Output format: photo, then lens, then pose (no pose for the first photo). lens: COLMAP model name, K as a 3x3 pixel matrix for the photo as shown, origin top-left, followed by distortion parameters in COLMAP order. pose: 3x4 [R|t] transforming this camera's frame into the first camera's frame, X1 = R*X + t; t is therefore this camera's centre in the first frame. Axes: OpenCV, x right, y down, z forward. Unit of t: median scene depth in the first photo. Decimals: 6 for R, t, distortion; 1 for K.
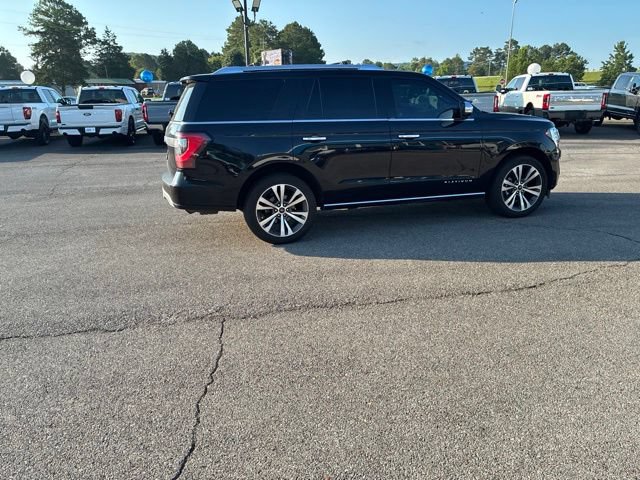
lens RADIAL K [[476.5, 0, 320.0], [0, 476.5, 235.3], [0, 0, 1]] dist [0.057914, -0.075721]
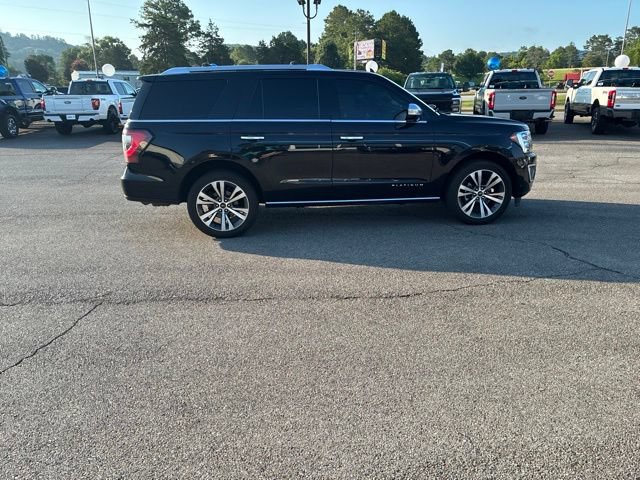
lens RADIAL K [[476.5, 0, 326.9], [0, 476.5, 246.4], [0, 0, 1]] dist [0.057914, -0.075721]
pose [[0.984226, 0.062095, -0.165661, 0.277846], [-0.055831, 0.997548, 0.042209, -0.017450], [0.167876, -0.032294, 0.985279, 0.001286]]
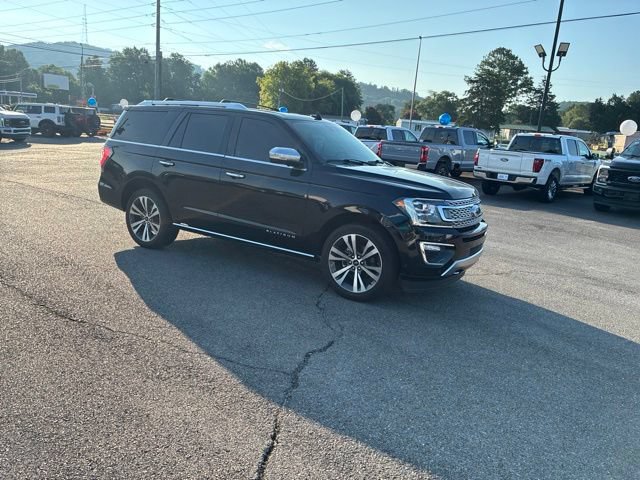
lens RADIAL K [[477.0, 0, 321.0], [0, 477.0, 238.9], [0, 0, 1]] dist [0.057863, -0.071344]
pose [[0.676189, 0.229768, -0.699982, 0.914148], [-0.287158, 0.957176, 0.036794, -0.148470], [0.678461, 0.176125, 0.713212, 0.386093]]
